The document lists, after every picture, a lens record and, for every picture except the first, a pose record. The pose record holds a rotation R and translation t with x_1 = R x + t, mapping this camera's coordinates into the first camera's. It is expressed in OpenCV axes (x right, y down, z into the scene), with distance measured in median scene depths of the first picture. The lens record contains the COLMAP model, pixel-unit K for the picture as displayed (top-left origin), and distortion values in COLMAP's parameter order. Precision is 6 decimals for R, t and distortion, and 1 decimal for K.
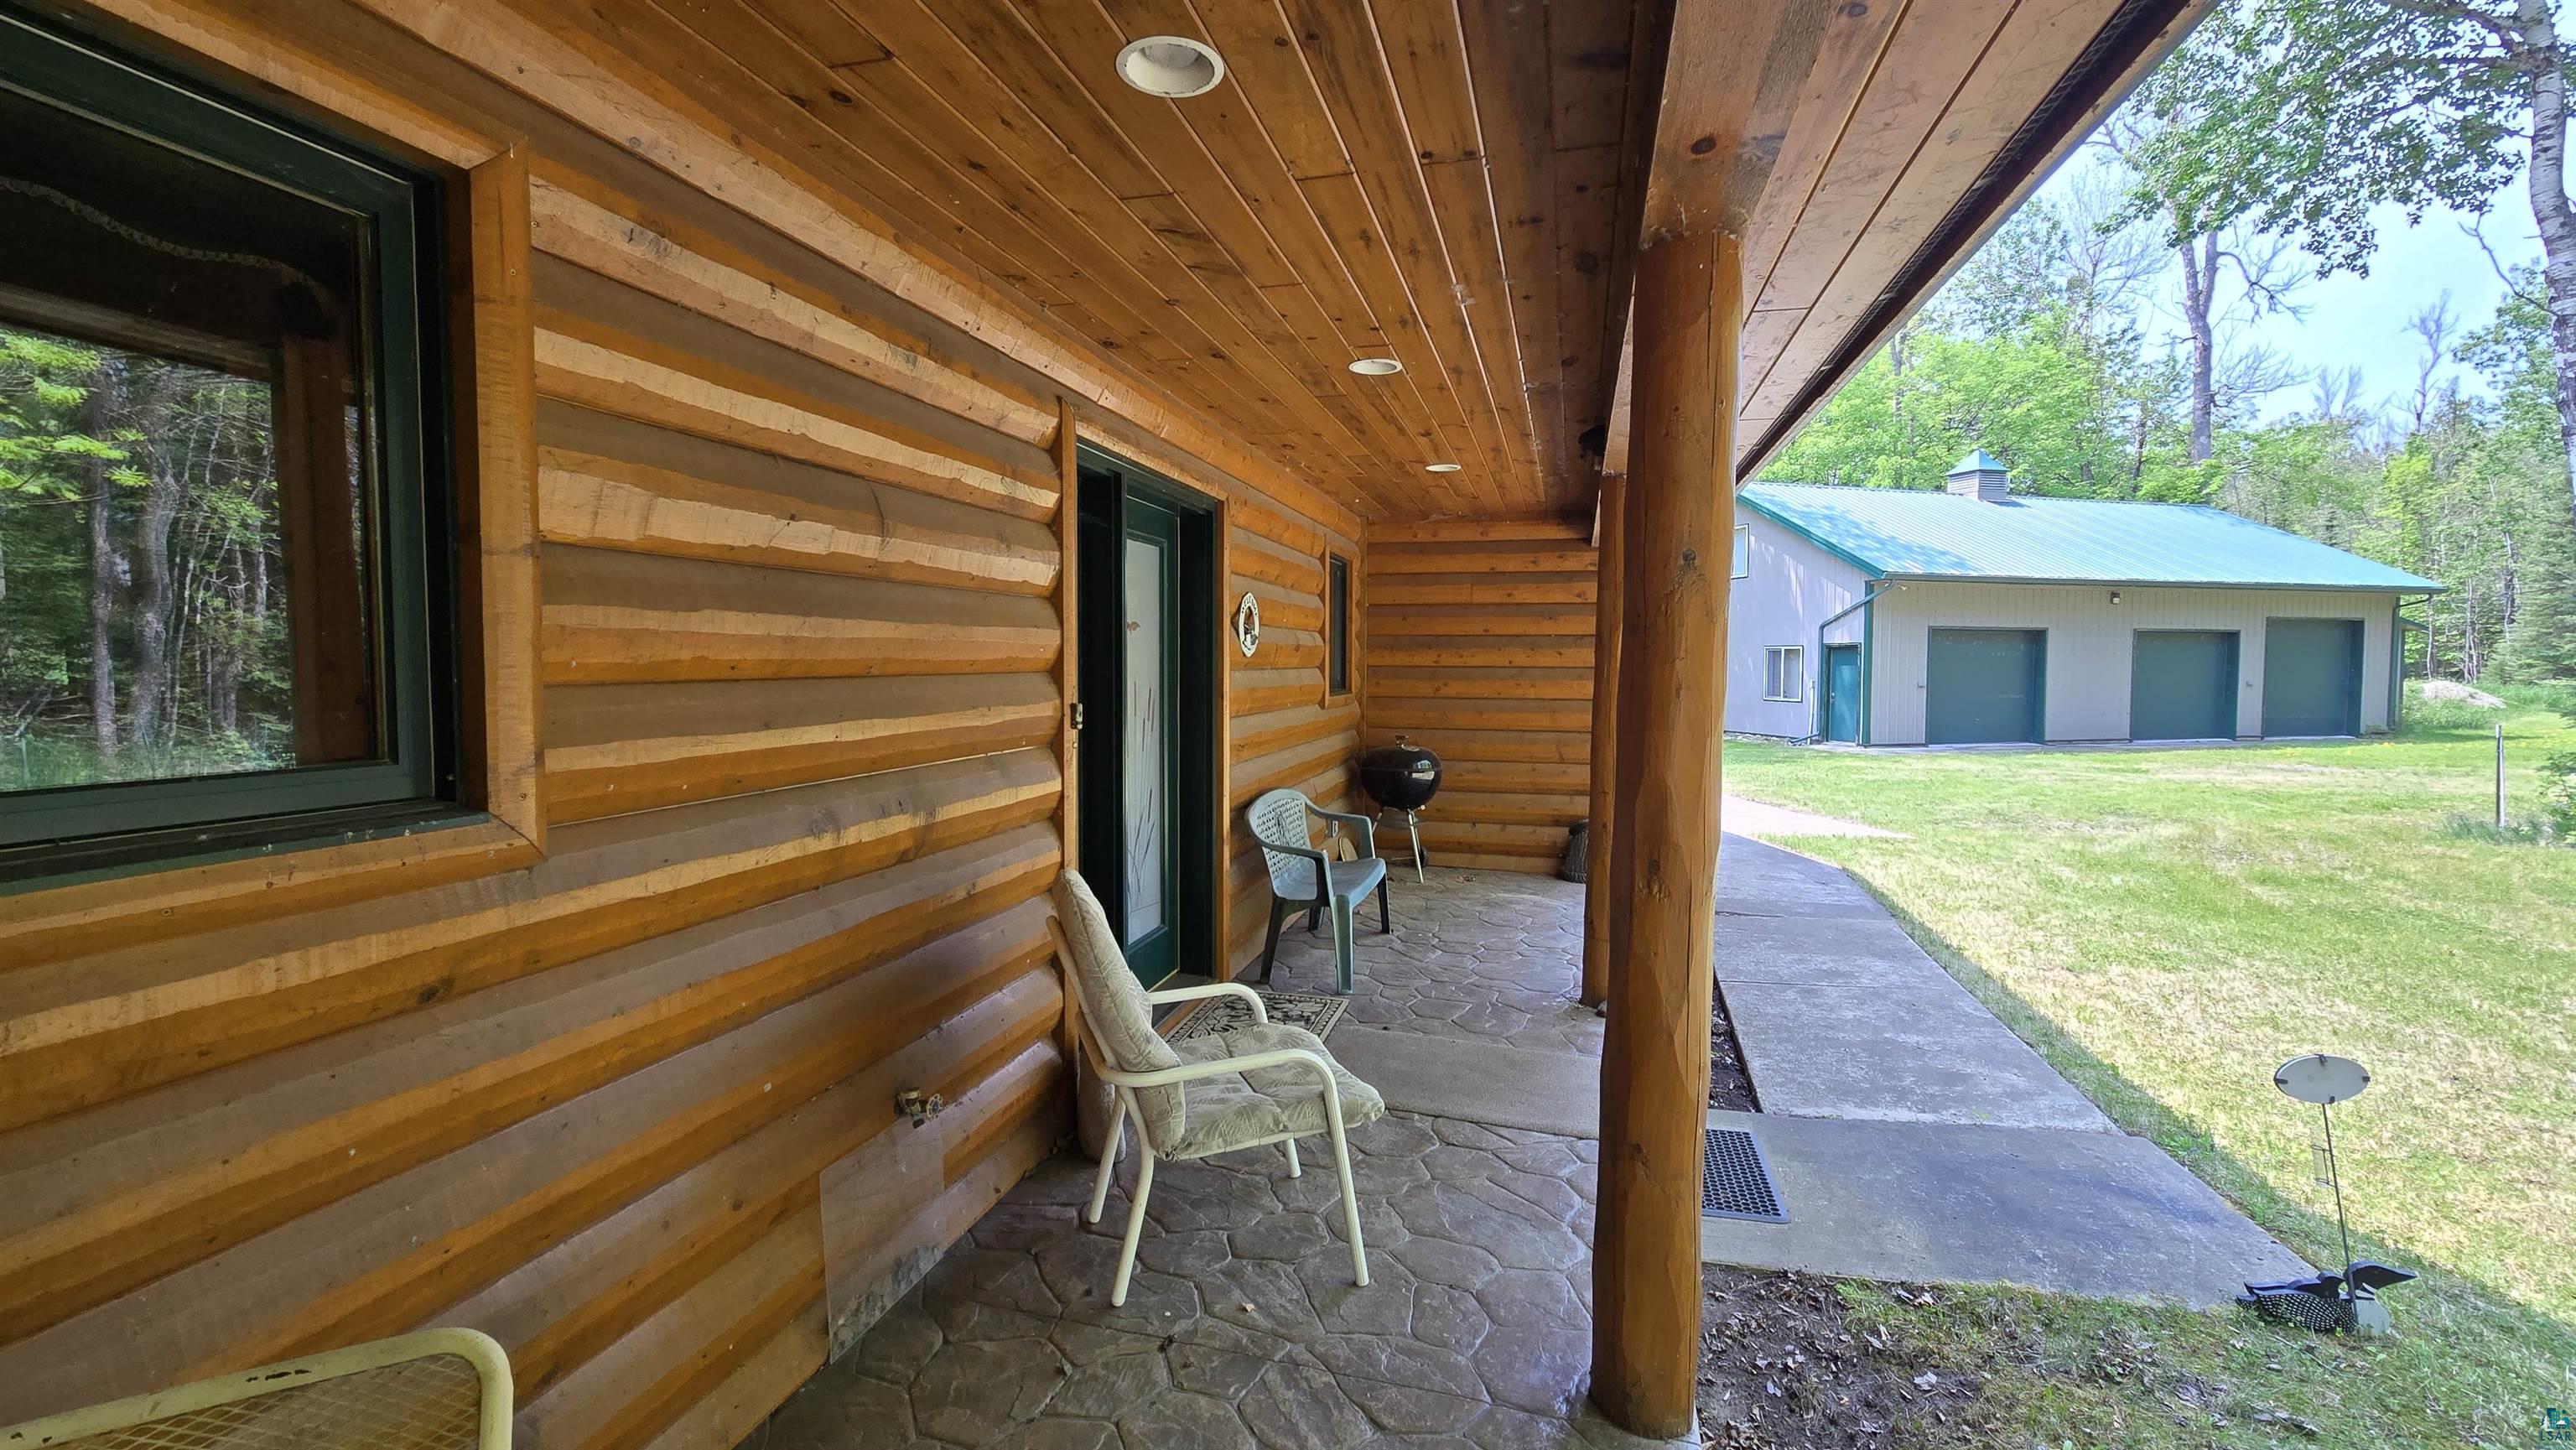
lens RADIAL K [[1071.3, 0, 1288.0], [0, 1071.3, 725.0], [0, 0, 1]] dist [0.001695, 0.000422]
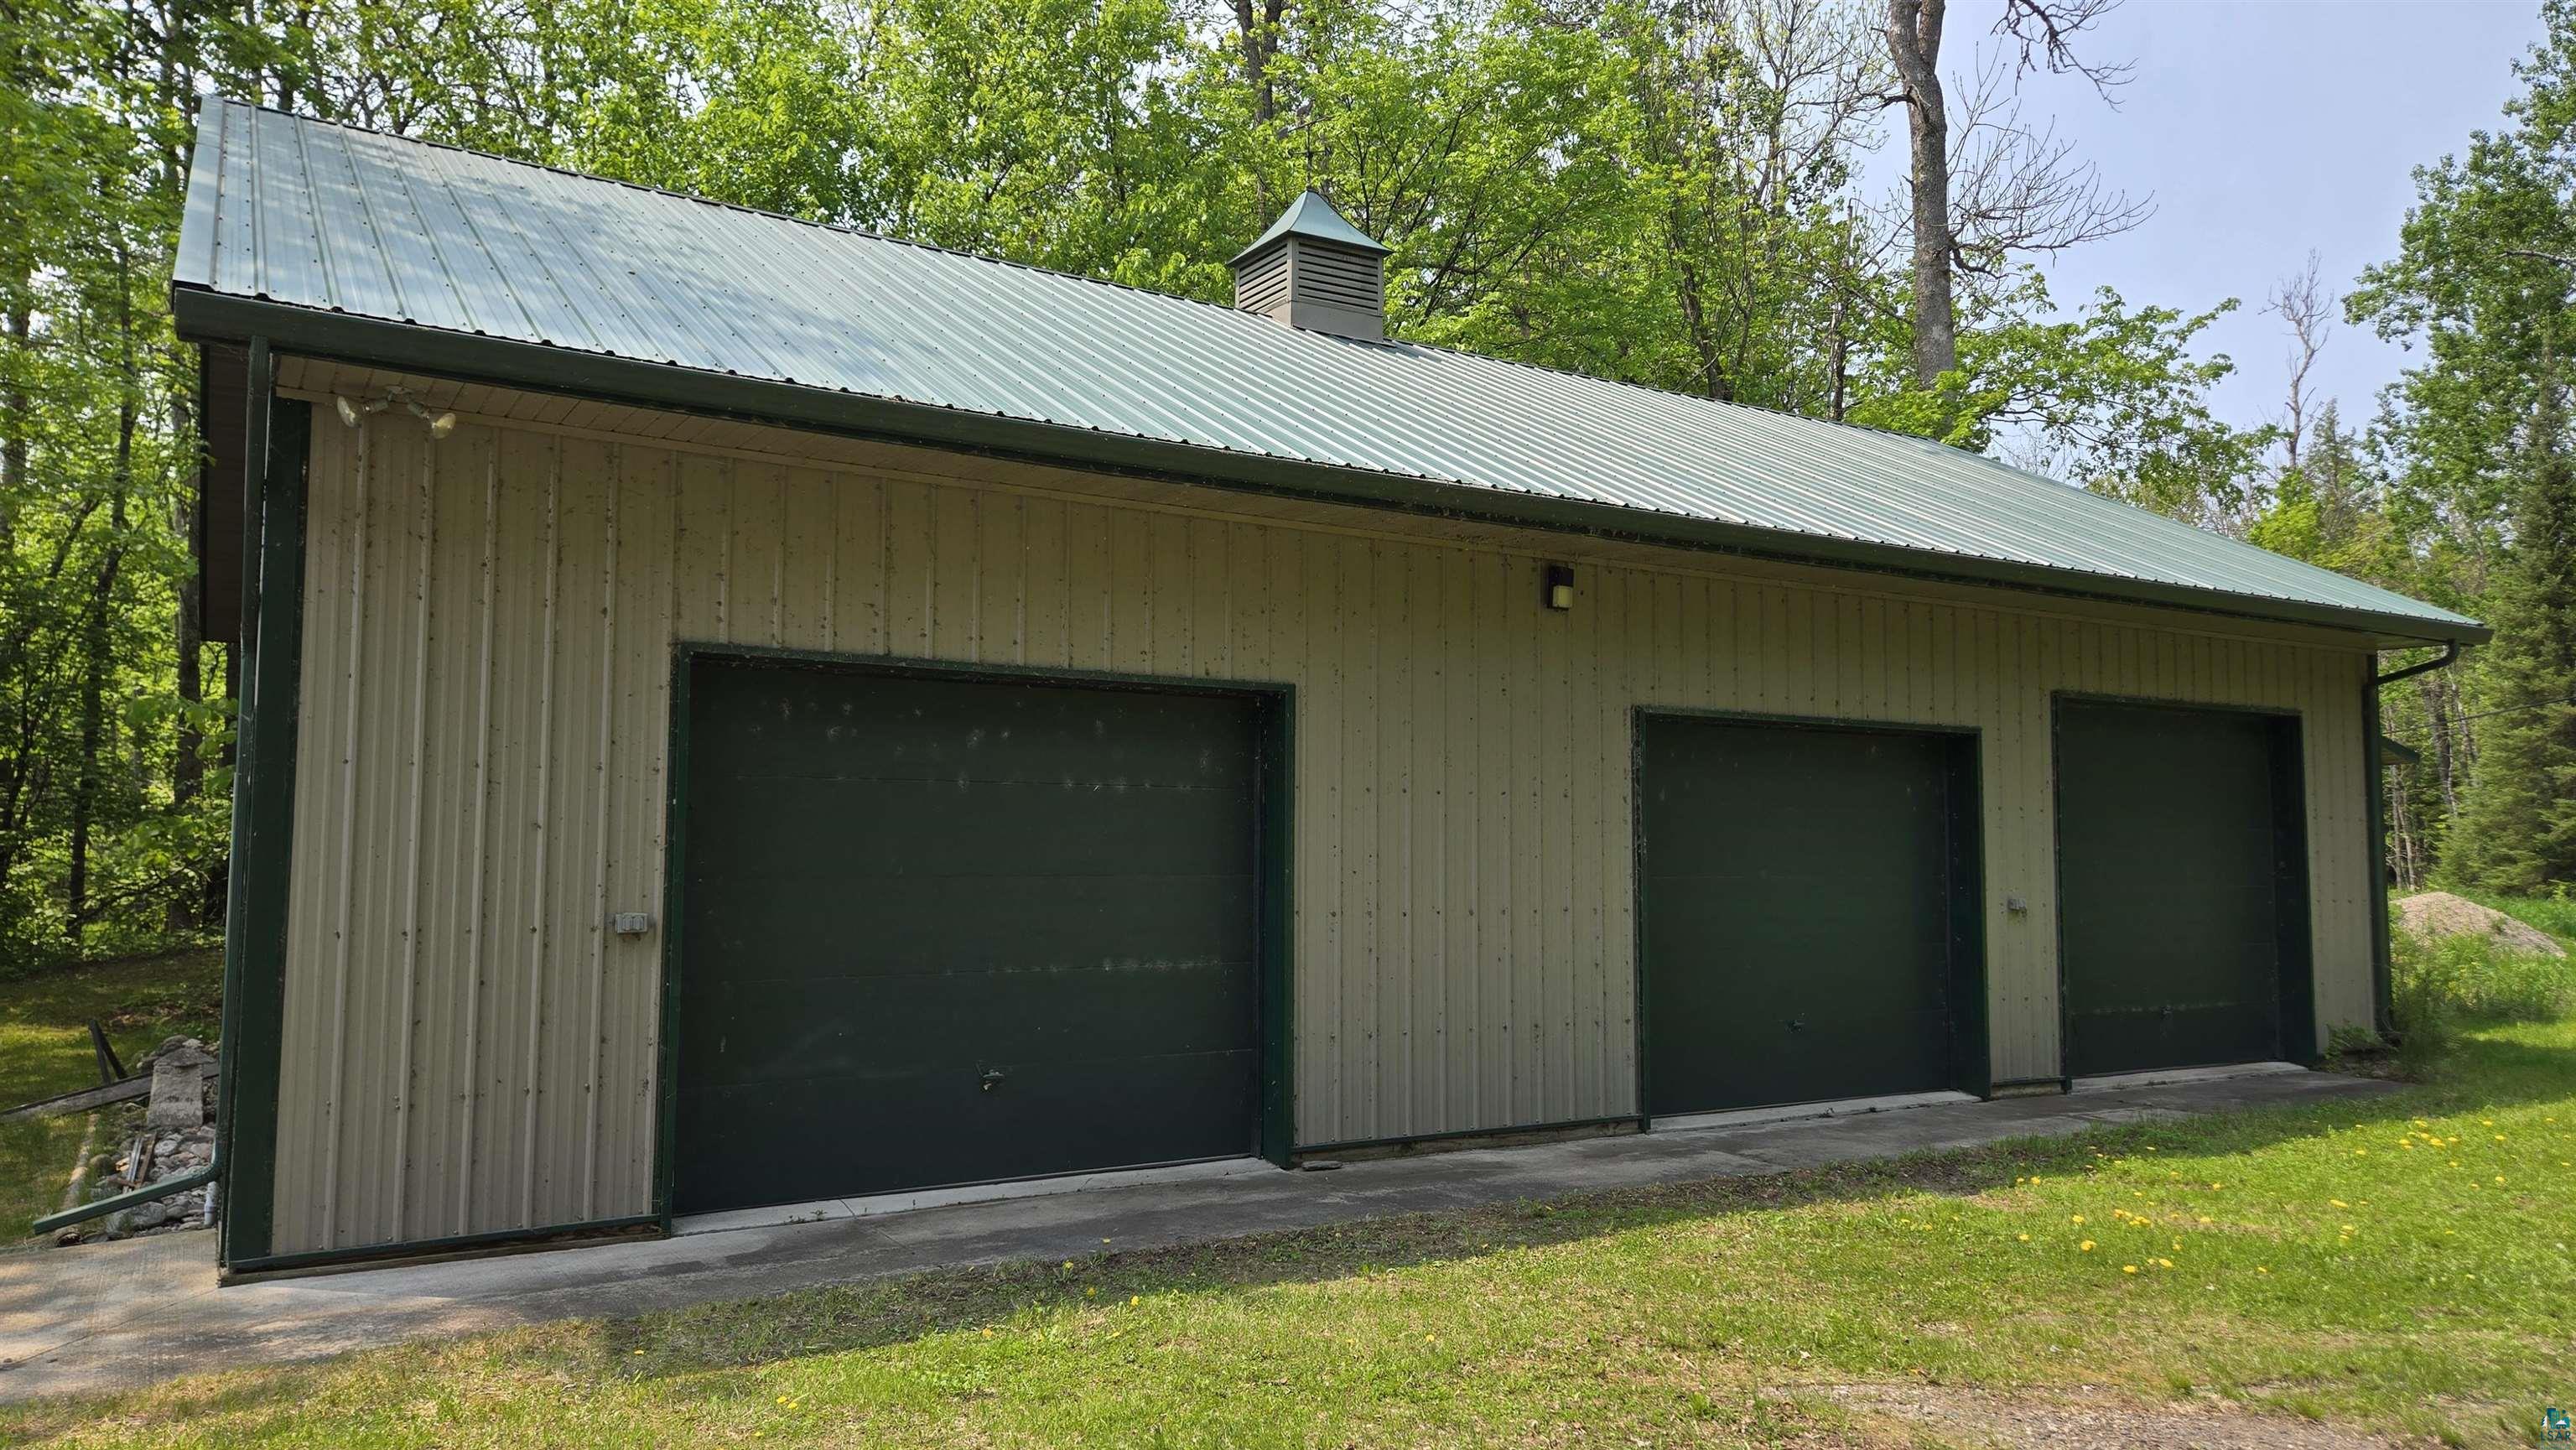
lens RADIAL K [[1720.8, 0, 1288.1], [0, 1720.8, 757.6], [0, 0, 1]] dist [0.083020, -0.064364]
pose [[0.957362, 0.019753, 0.288214, 0.496231], [0.012721, 0.993809, -0.110370, -0.025020], [-0.288610, 0.109330, 0.951184, 0.523193]]
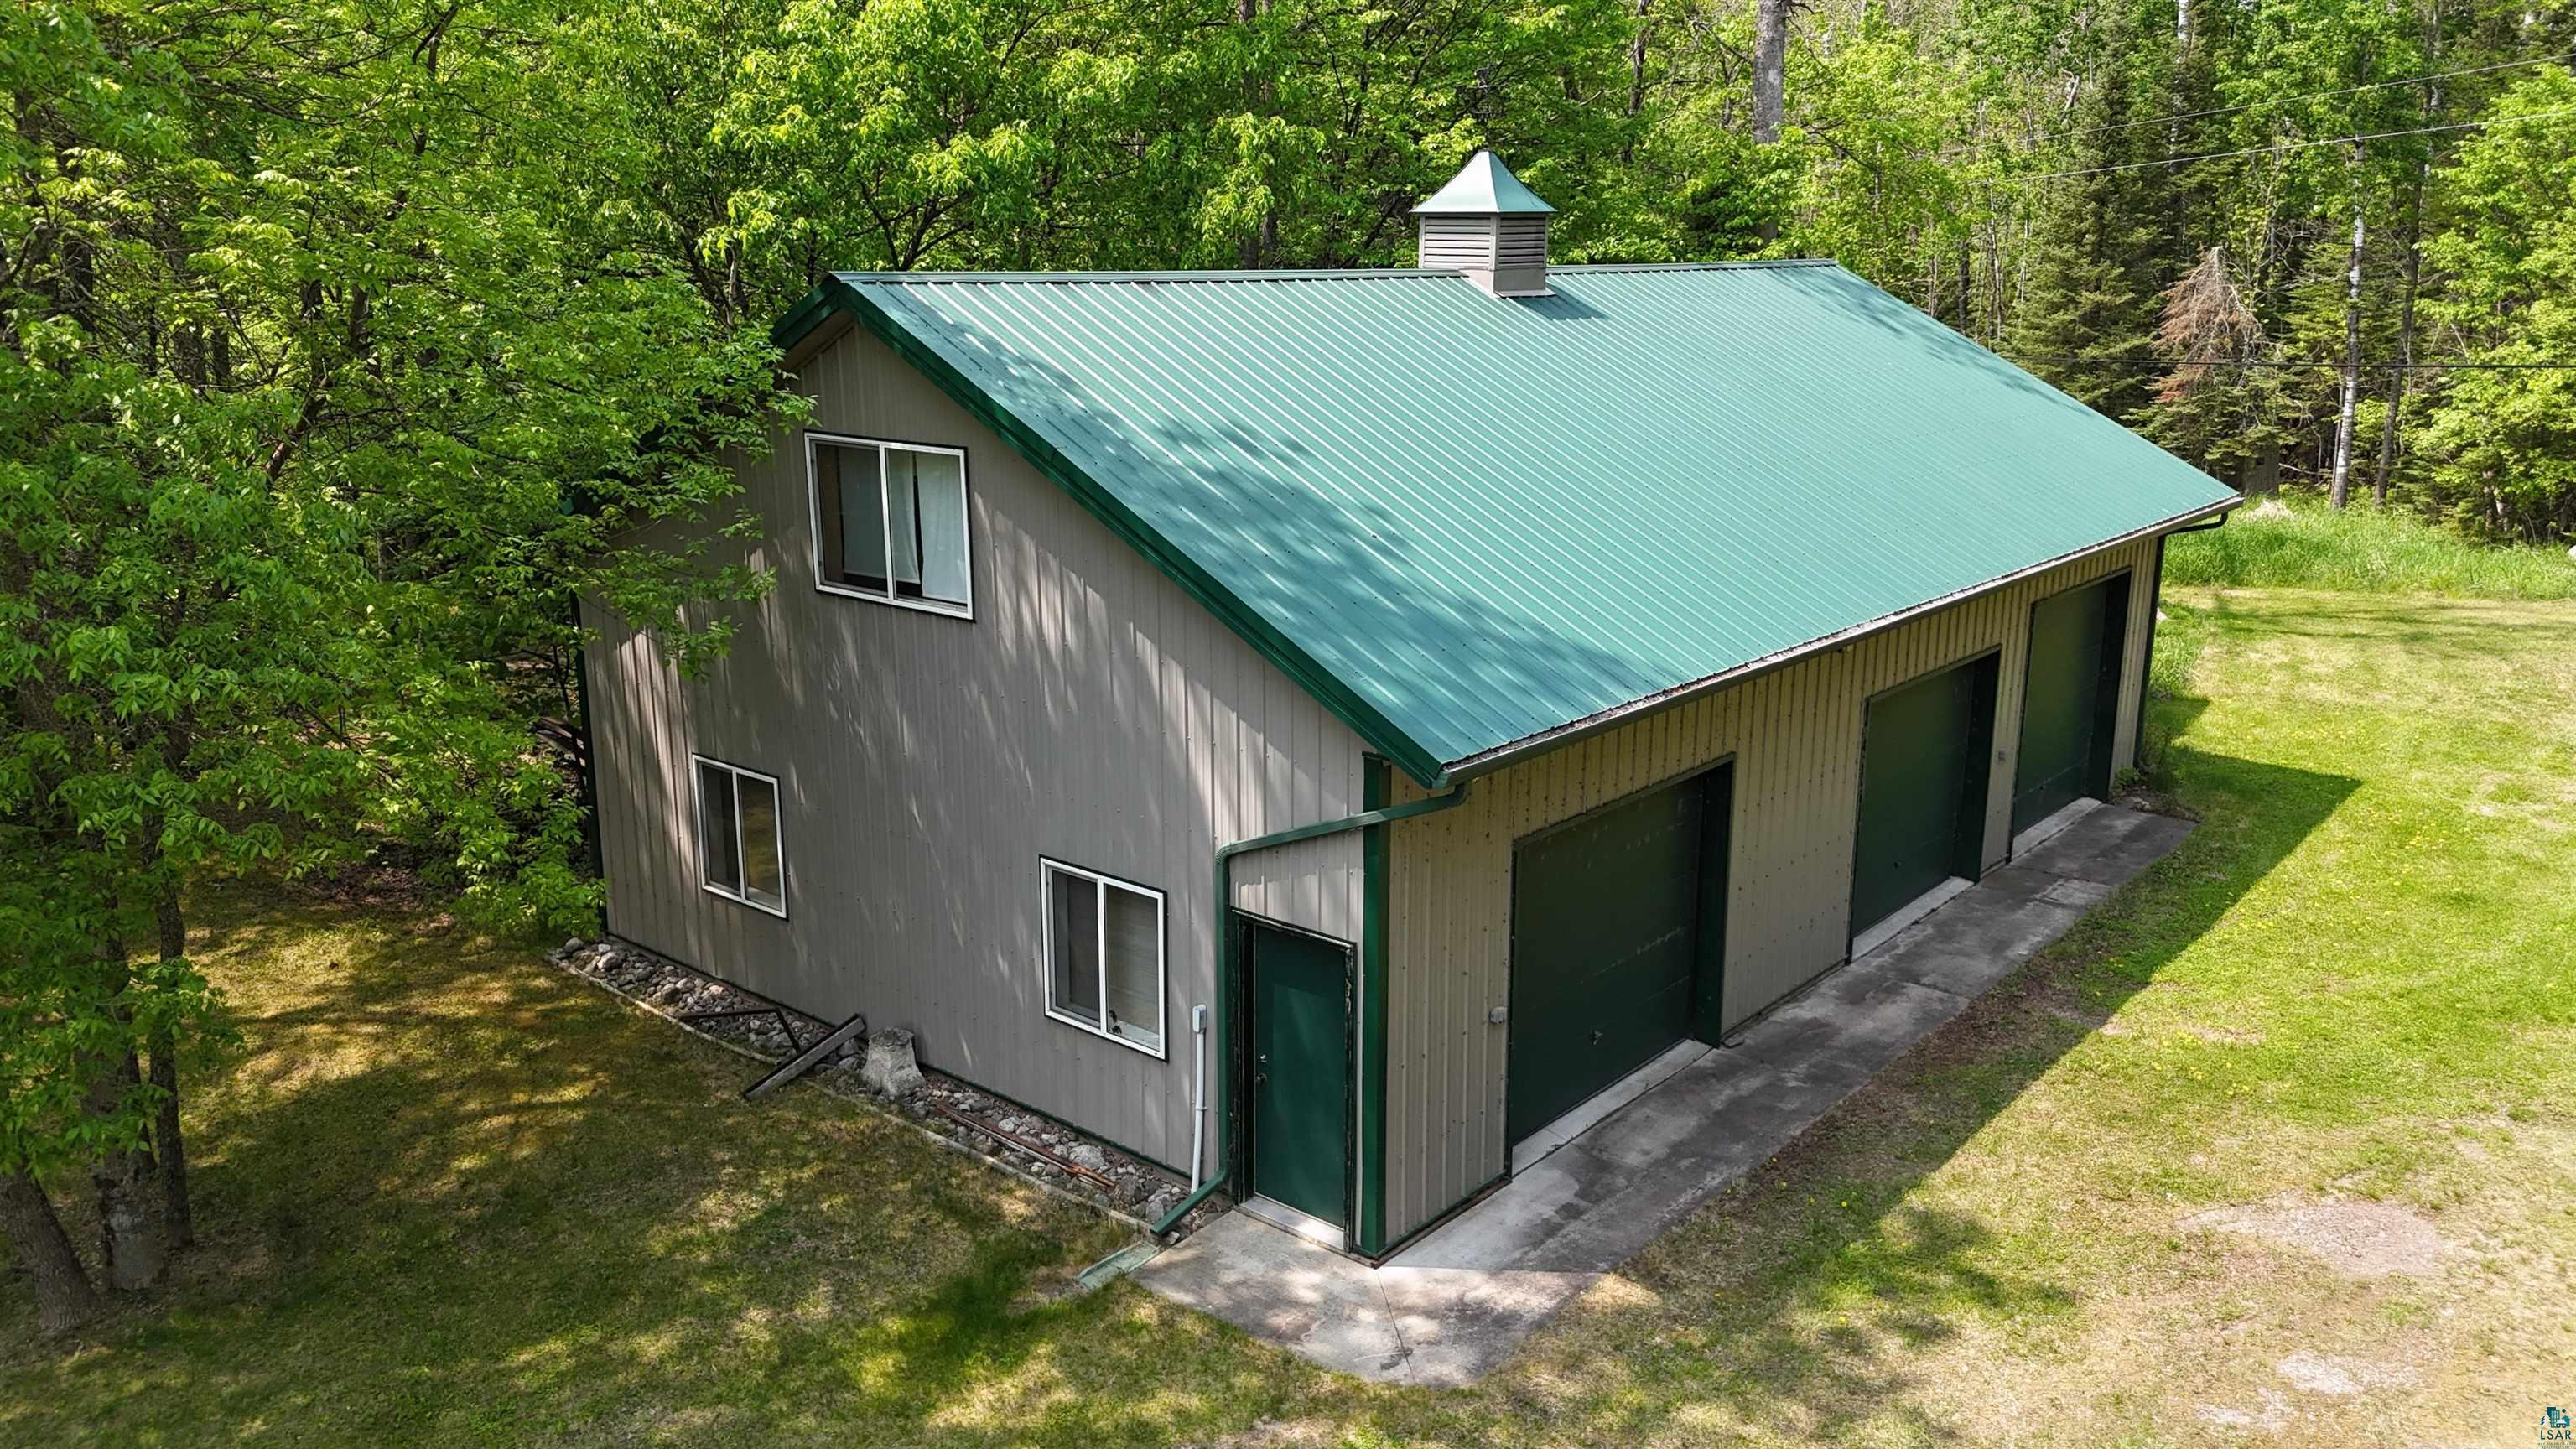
lens RADIAL K [[1876.8, 0, 1288.0], [0, 1876.8, 724.5], [0, 0, 1]] dist [0.068346, -0.000550]
pose [[0.822918, -0.137869, 0.551179, 0.186489], [0.027876, 0.978741, 0.203199, -0.197705], [-0.567477, -0.151852, 0.809266, 0.468611]]
